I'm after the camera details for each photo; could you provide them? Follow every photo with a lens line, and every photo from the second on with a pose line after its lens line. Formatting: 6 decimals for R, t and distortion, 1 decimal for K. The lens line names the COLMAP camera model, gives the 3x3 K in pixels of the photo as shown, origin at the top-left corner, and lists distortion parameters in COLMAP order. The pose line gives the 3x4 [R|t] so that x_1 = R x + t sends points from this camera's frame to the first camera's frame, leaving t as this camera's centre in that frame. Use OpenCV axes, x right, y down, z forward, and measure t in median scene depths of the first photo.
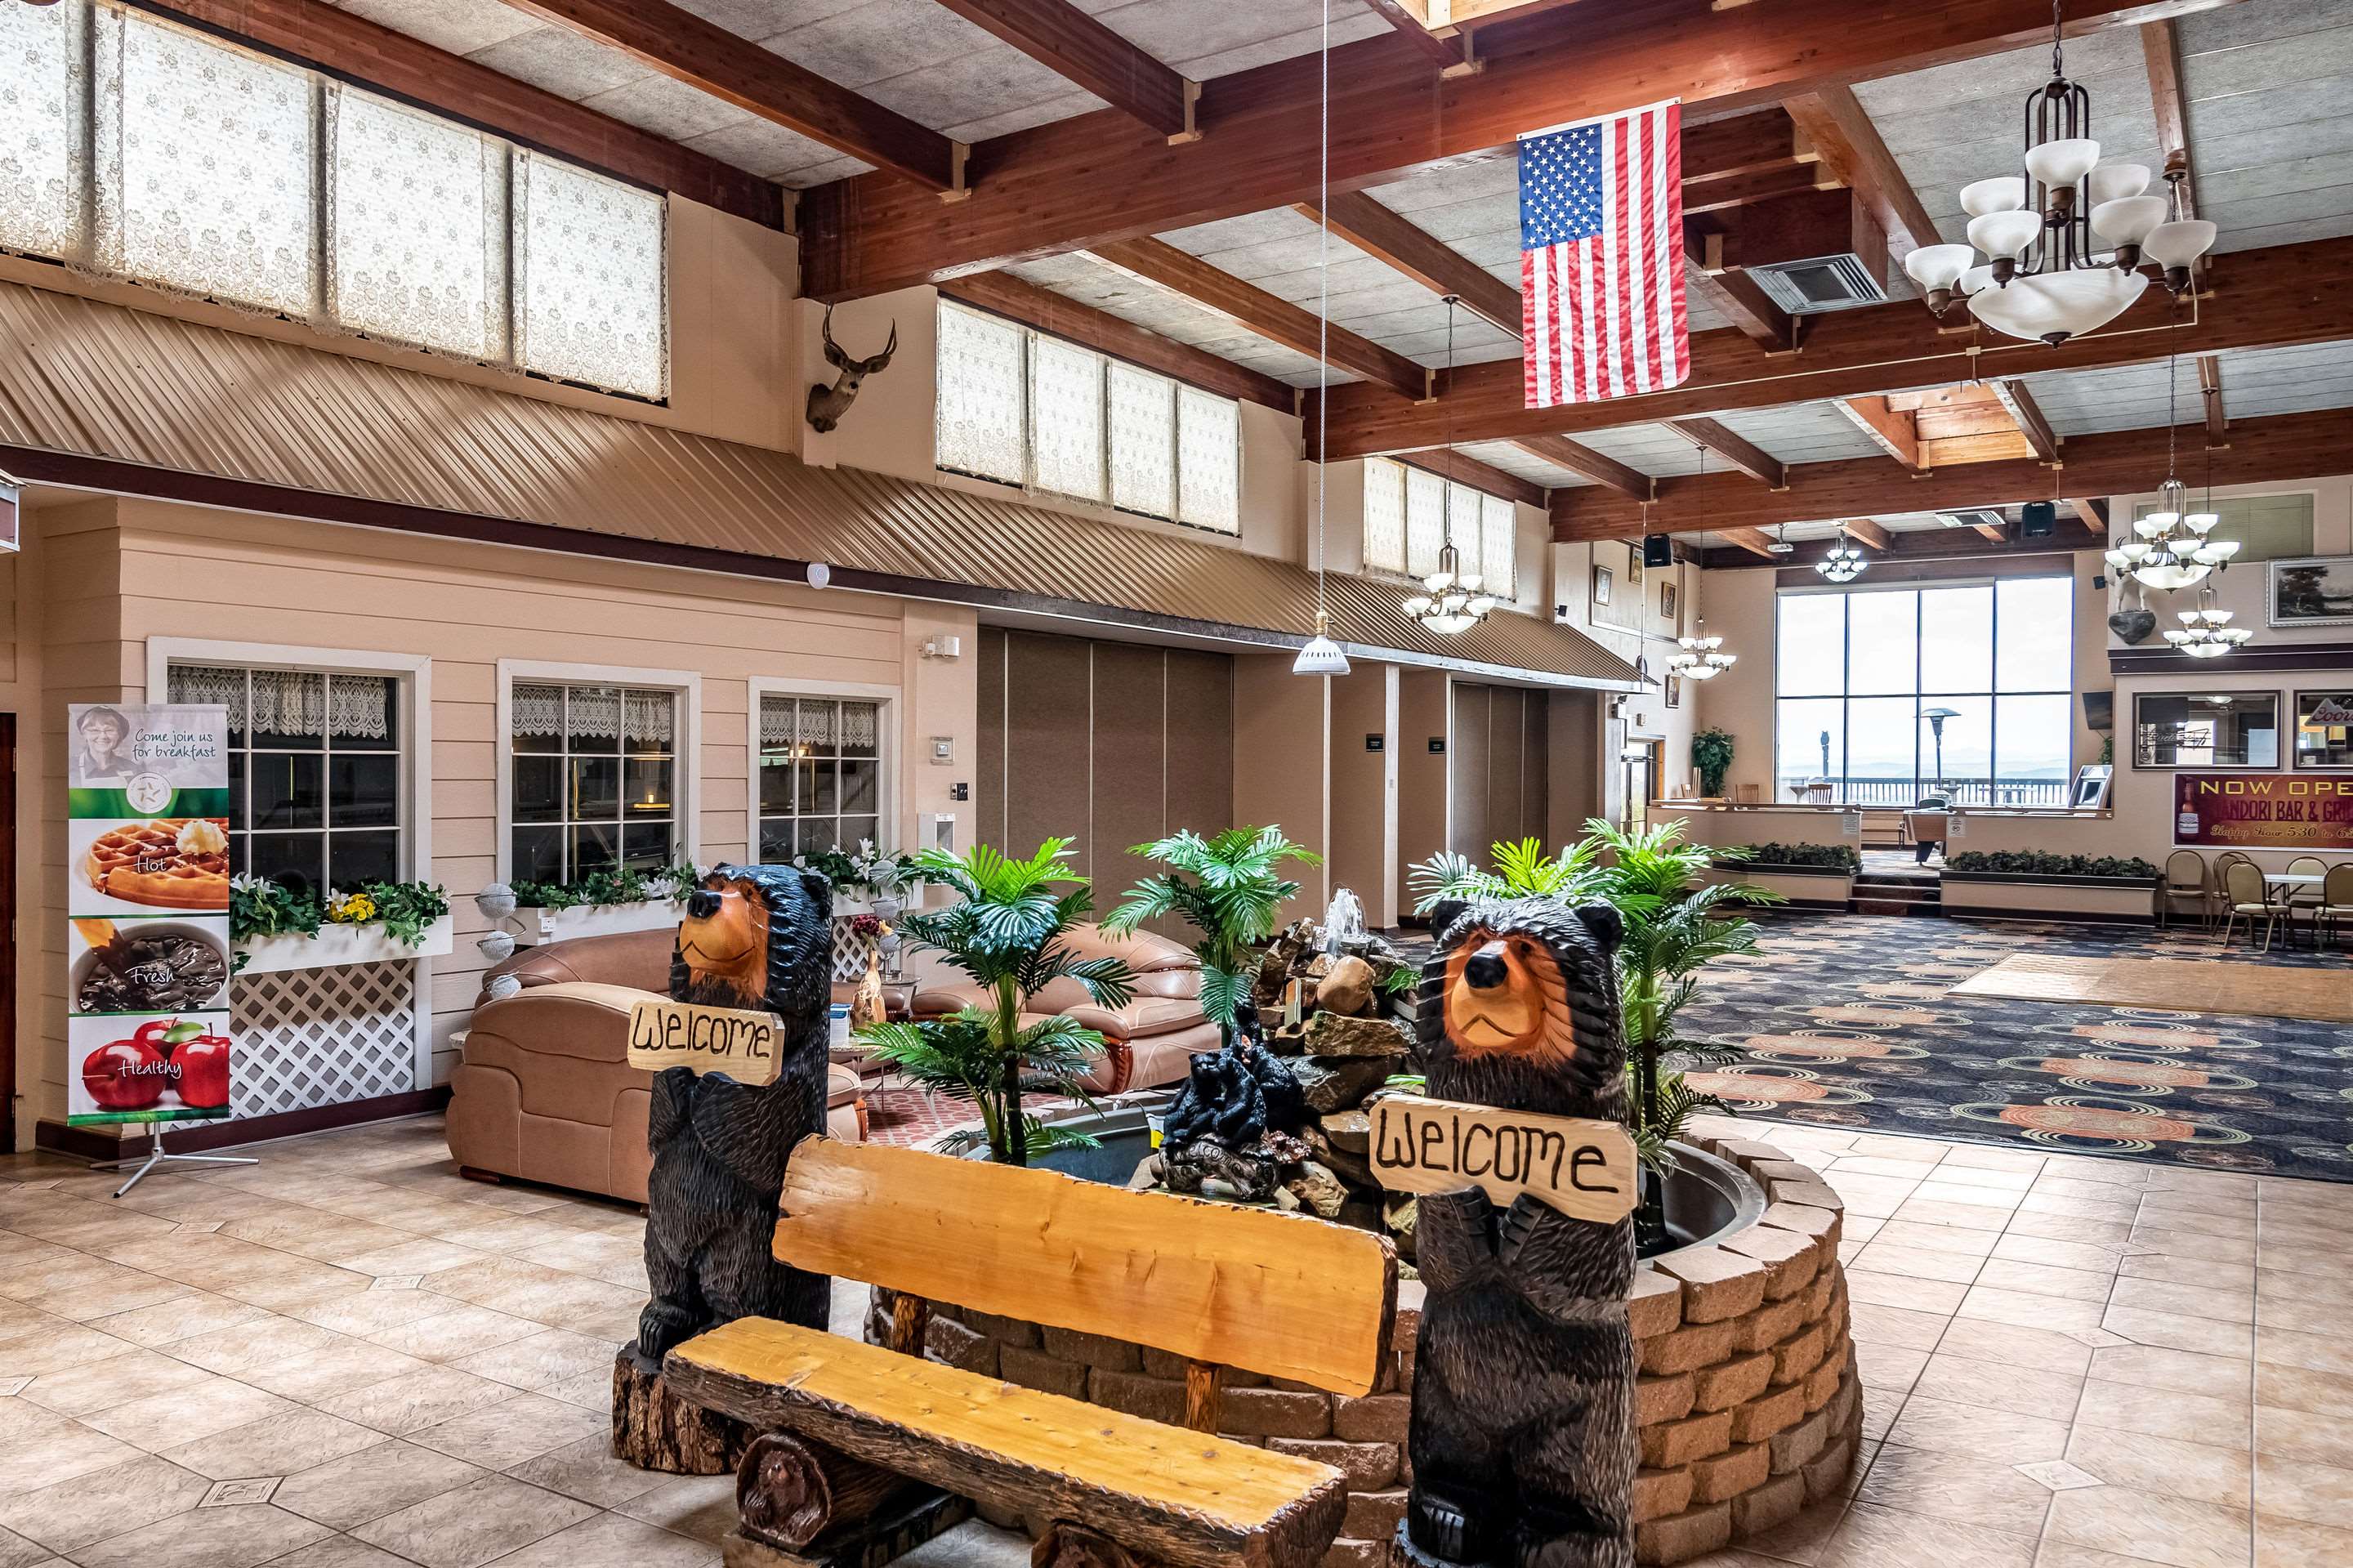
lens RADIAL K [[1708.4, 0, 1175.7], [0, 1708.4, 803.5], [0, 0, 1]] dist [-0.011541, -0.008076]
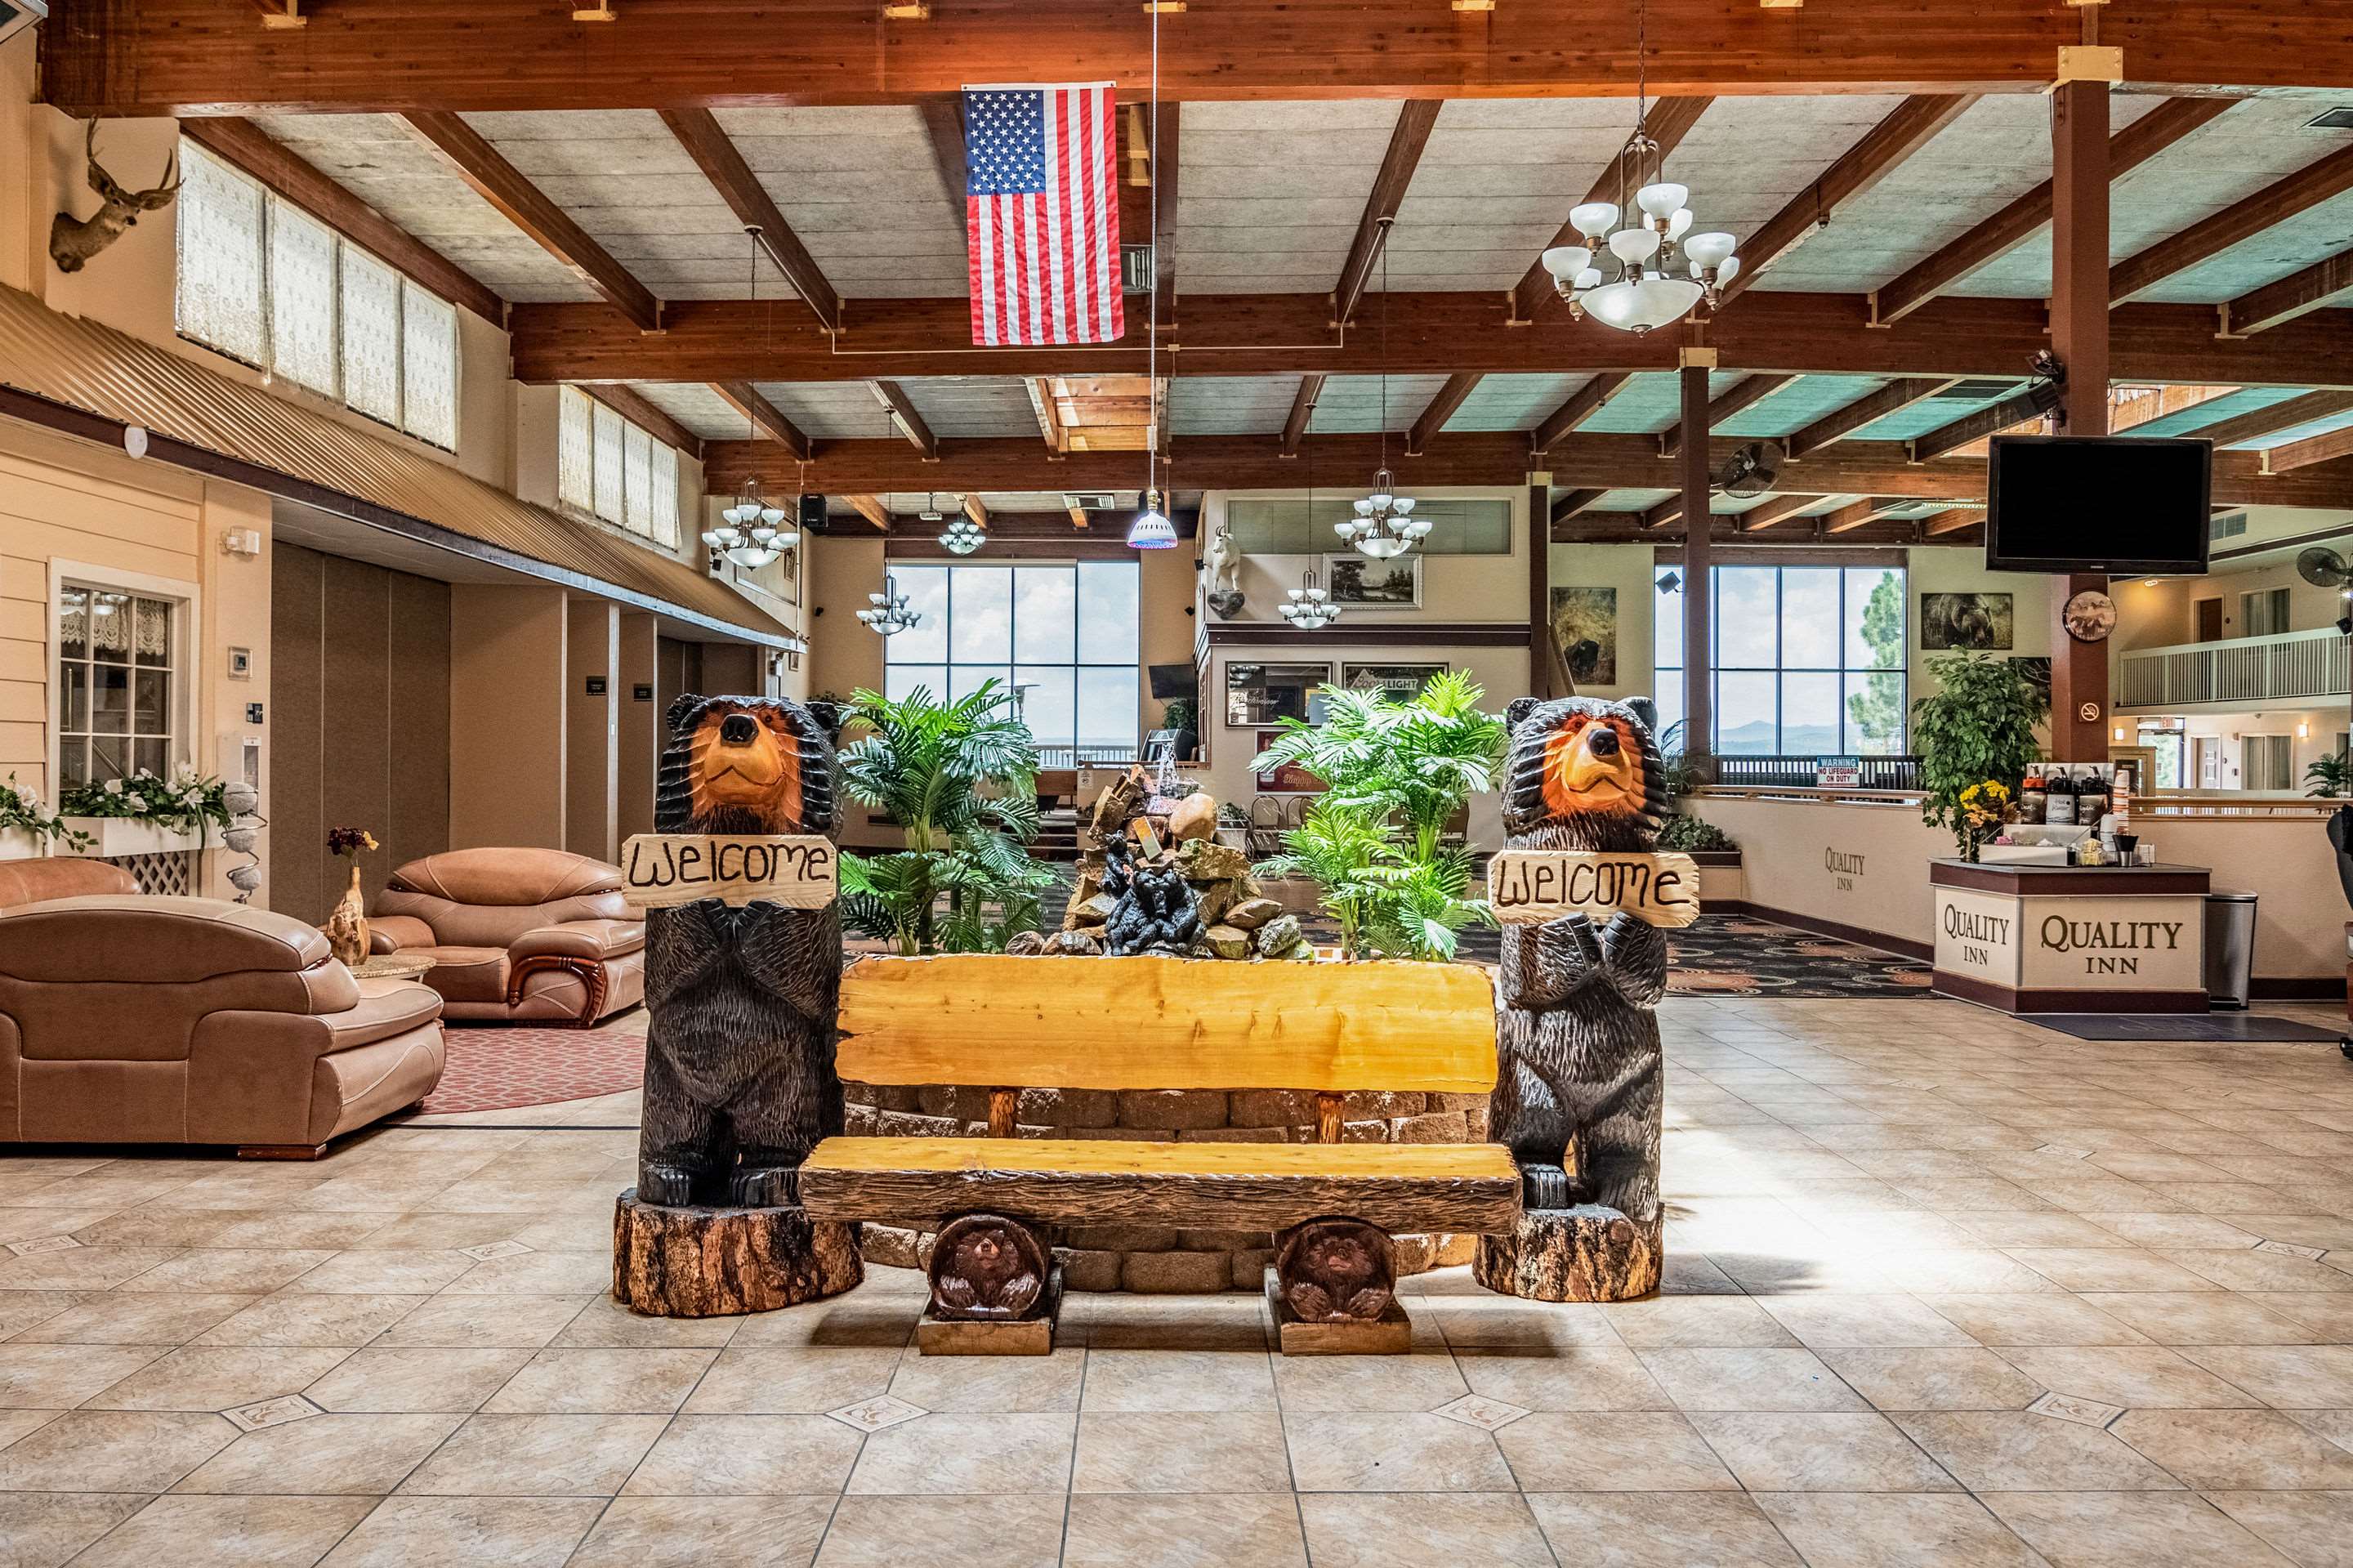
lens RADIAL K [[1708.4, 0, 1265.7], [0, 1708.4, 760.0], [0, 0, 1]] dist [-0.011541, -0.008076]
pose [[0.842325, -0.005576, 0.538941, -0.163445], [0.008740, 0.999956, -0.003315, 0.024733], [-0.538899, 0.007503, 0.842337, 0.006651]]
